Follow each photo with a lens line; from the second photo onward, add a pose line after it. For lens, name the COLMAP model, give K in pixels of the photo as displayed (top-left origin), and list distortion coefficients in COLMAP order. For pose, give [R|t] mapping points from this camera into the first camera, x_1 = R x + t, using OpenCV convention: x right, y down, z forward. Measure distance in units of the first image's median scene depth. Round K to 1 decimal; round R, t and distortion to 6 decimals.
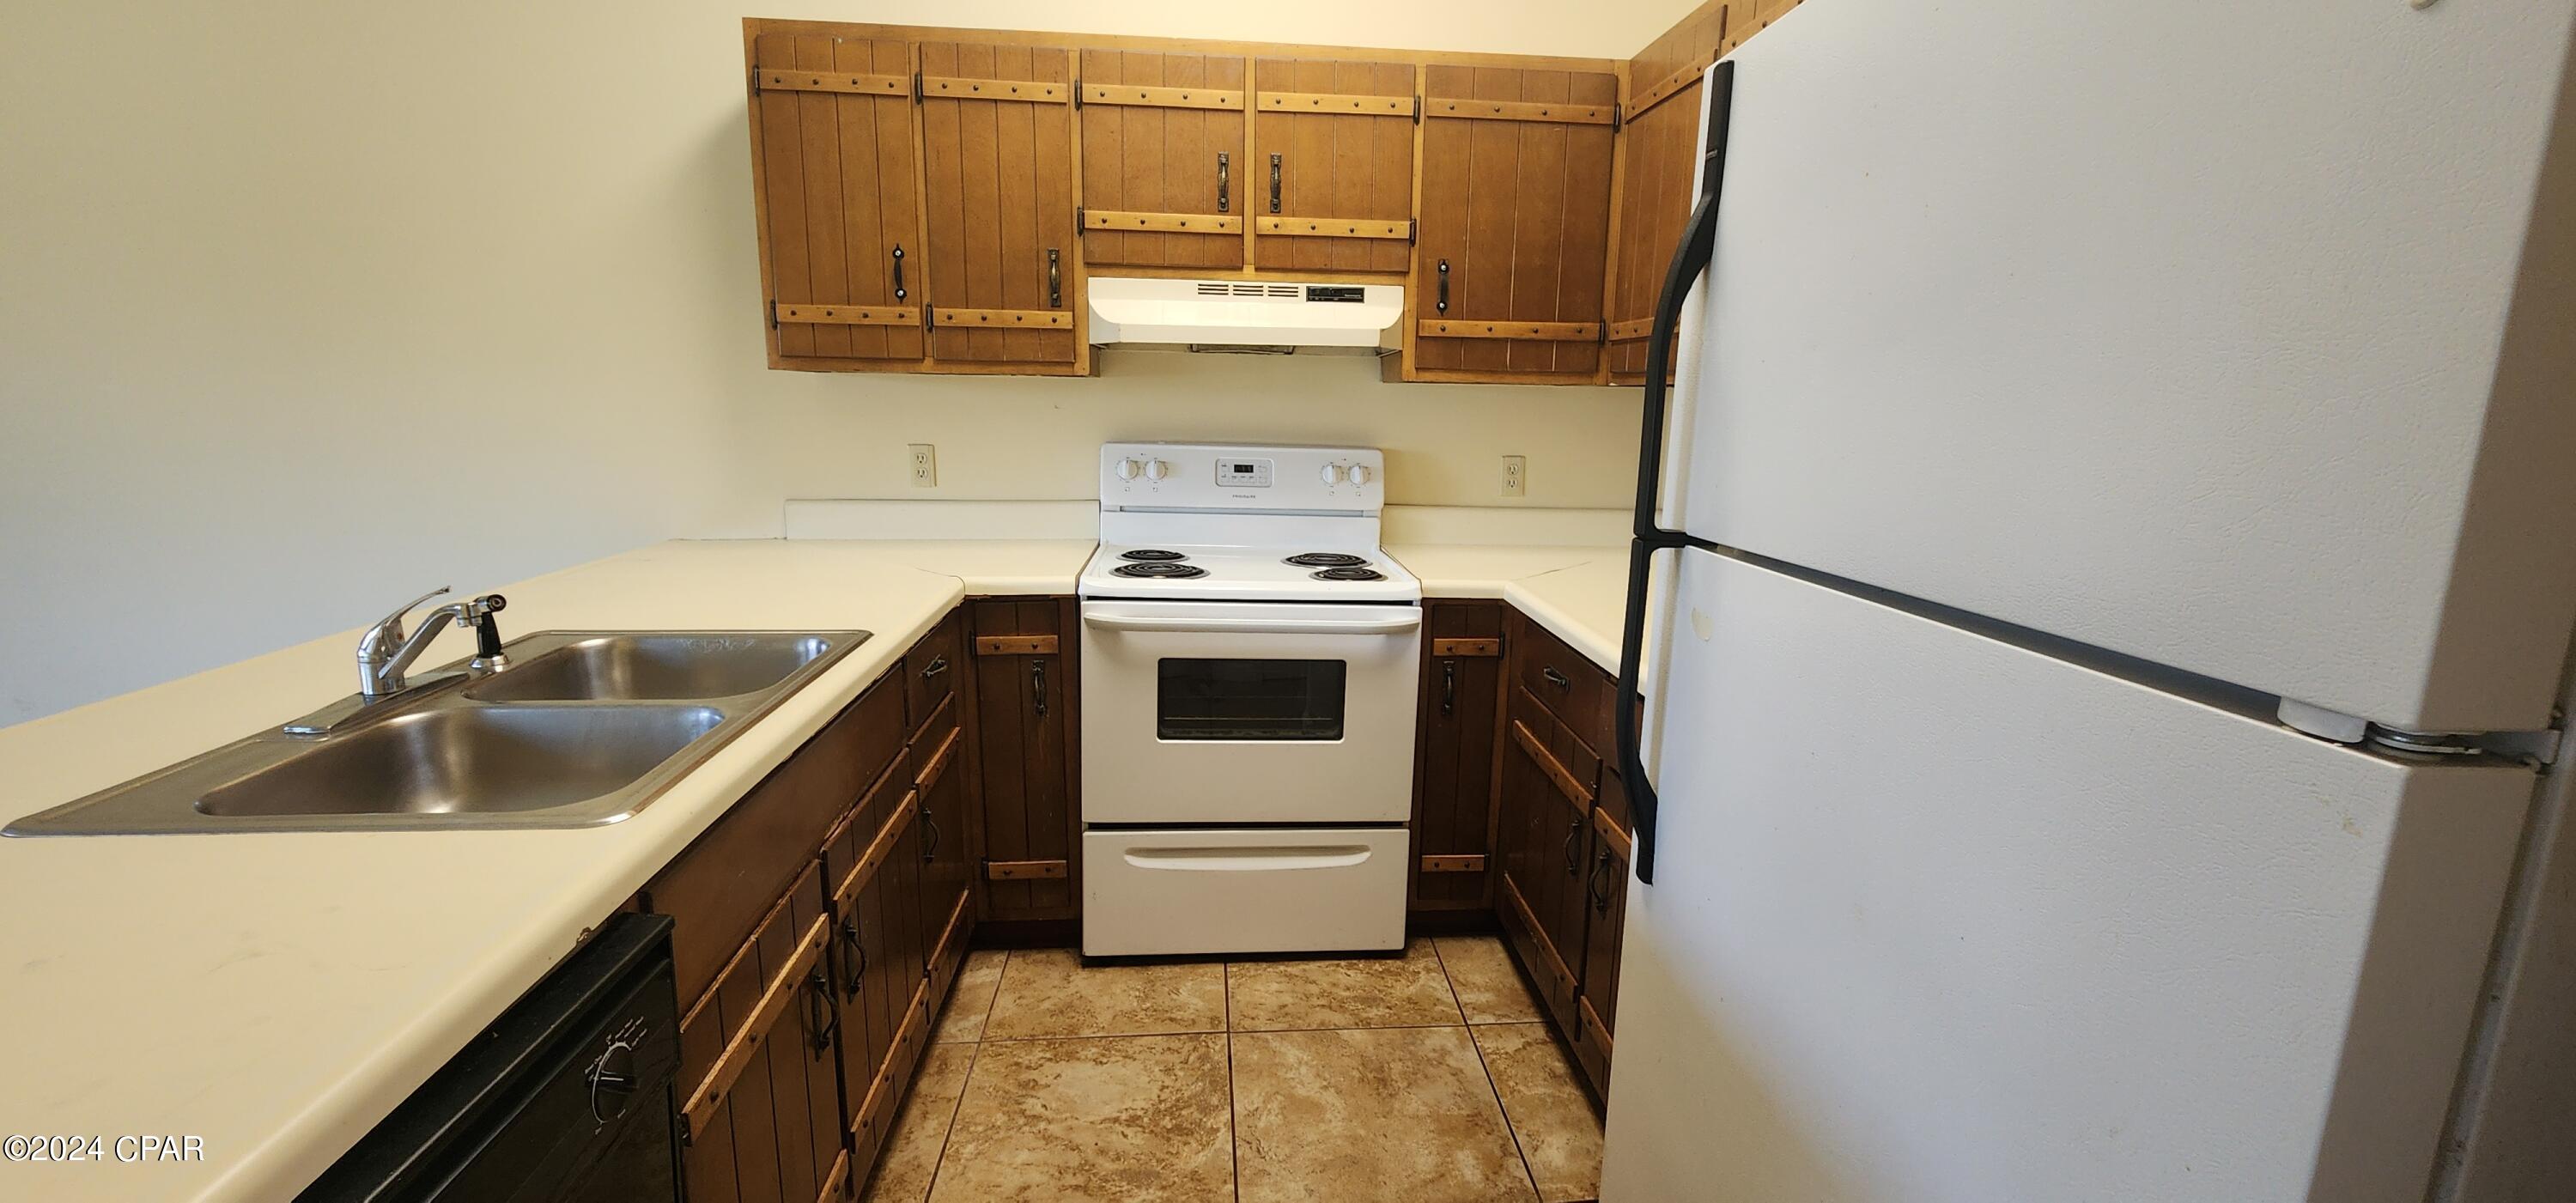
lens RADIAL K [[1057.8, 0, 1288.0], [0, 1057.8, 601.5], [0, 0, 1]] dist [-0.000810, 0.000174]
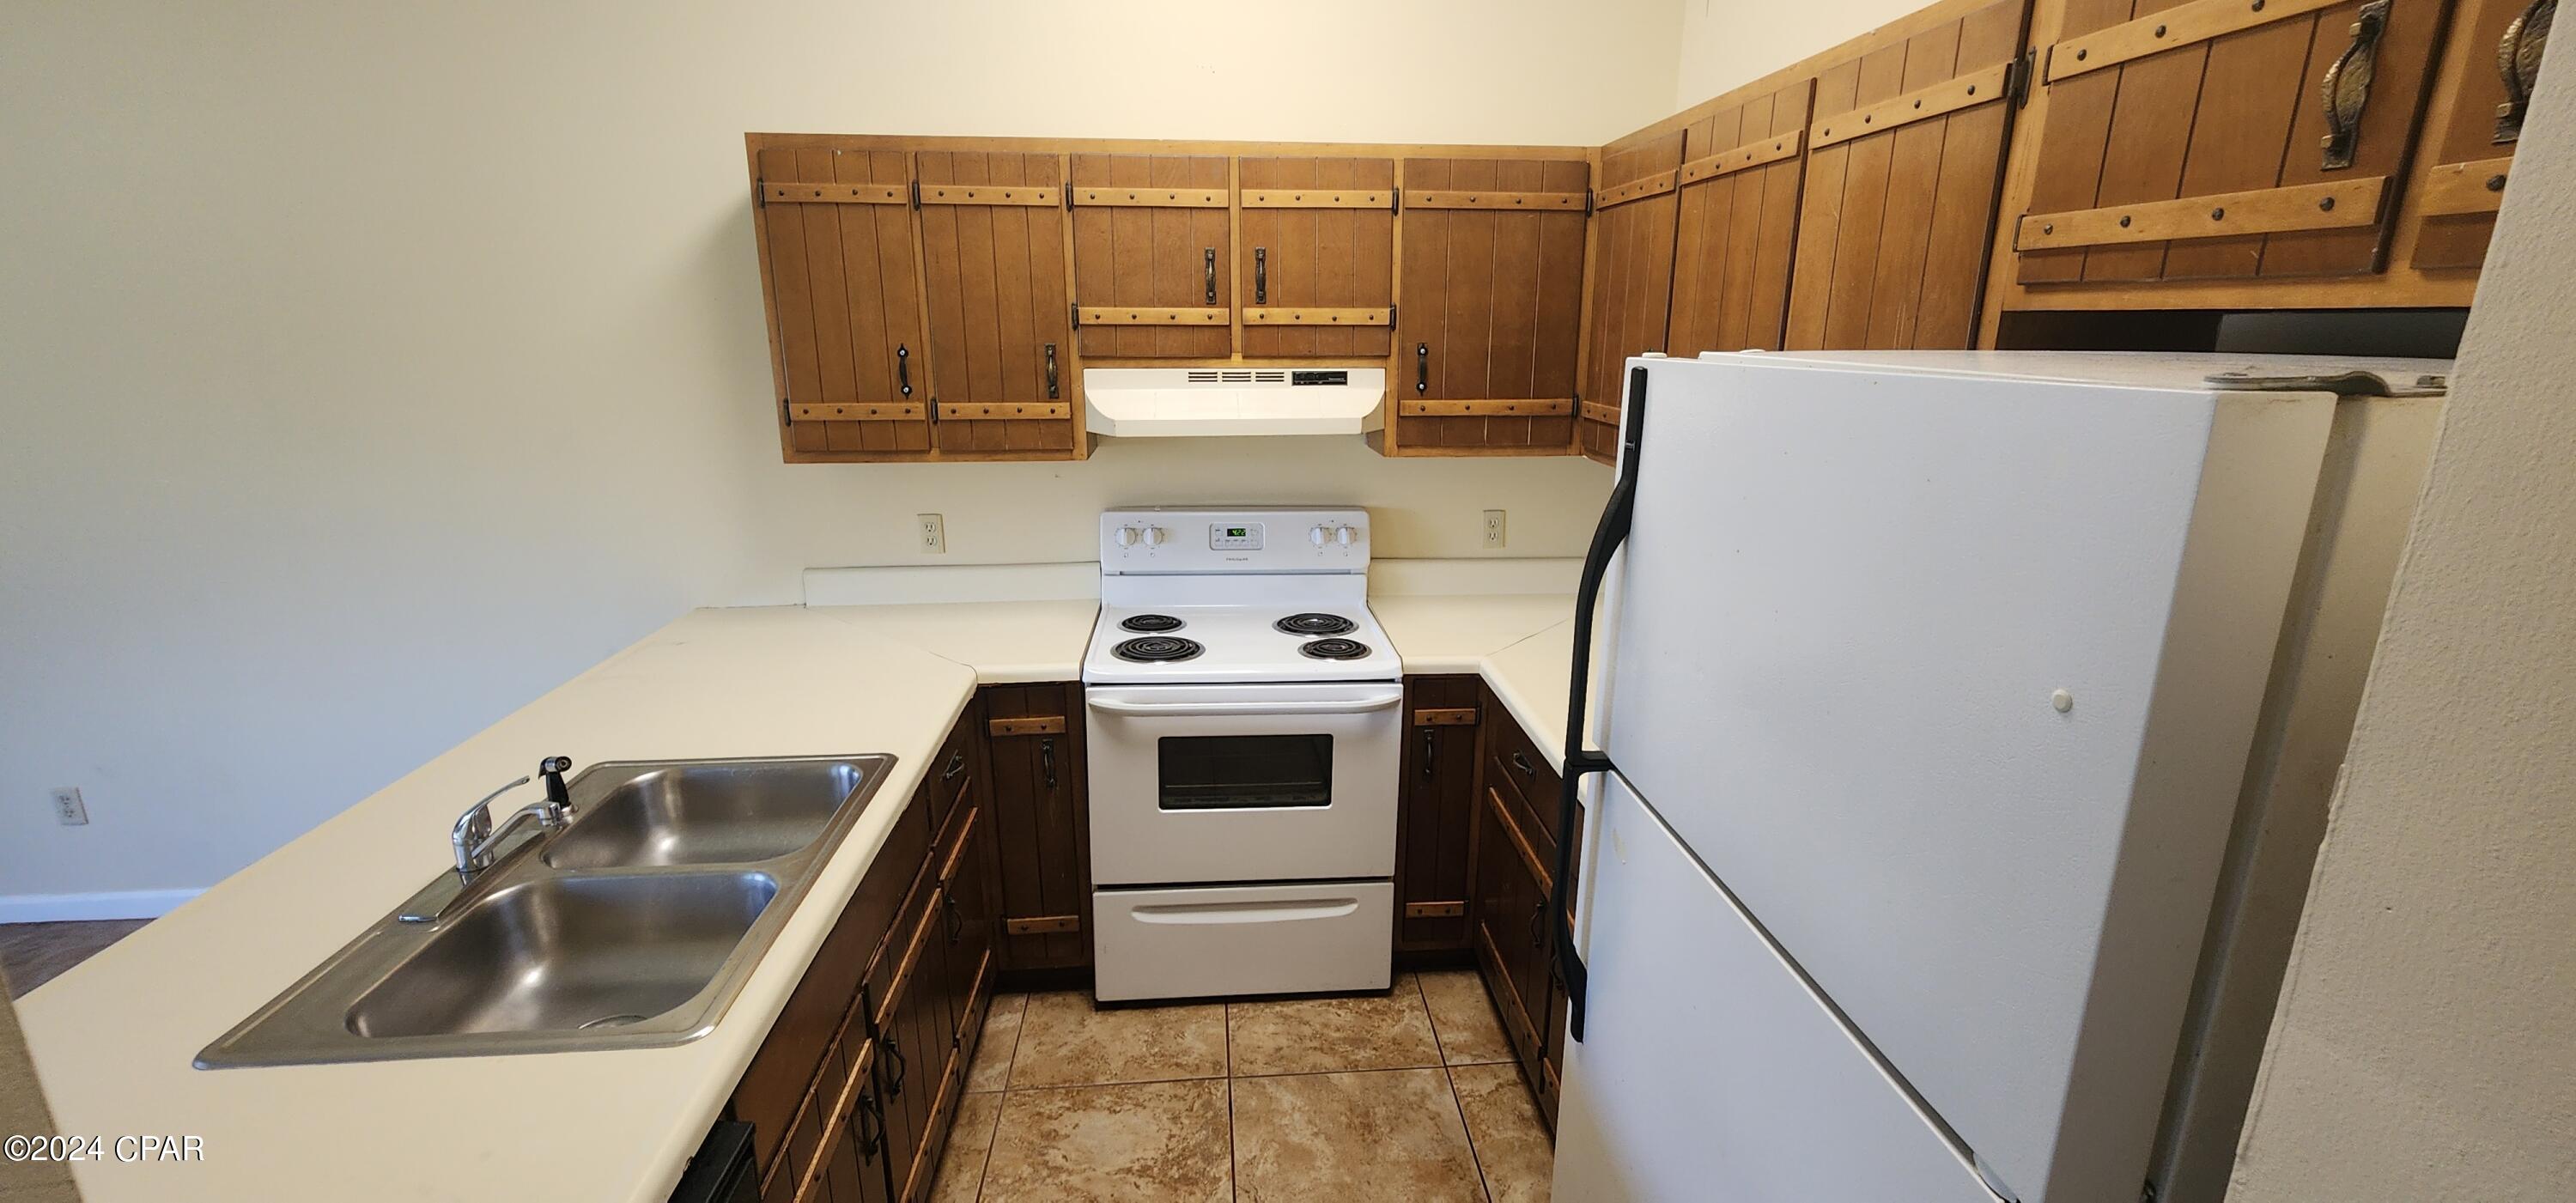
lens RADIAL K [[1057.8, 0, 1288.0], [0, 1057.8, 601.5], [0, 0, 1]] dist [-0.000810, 0.000174]
pose [[0.999883, -0.014511, -0.004909, 0.016227], [0.014799, 0.997783, 0.064882, -0.146288], [0.003957, -0.064947, 0.997881, -0.064277]]
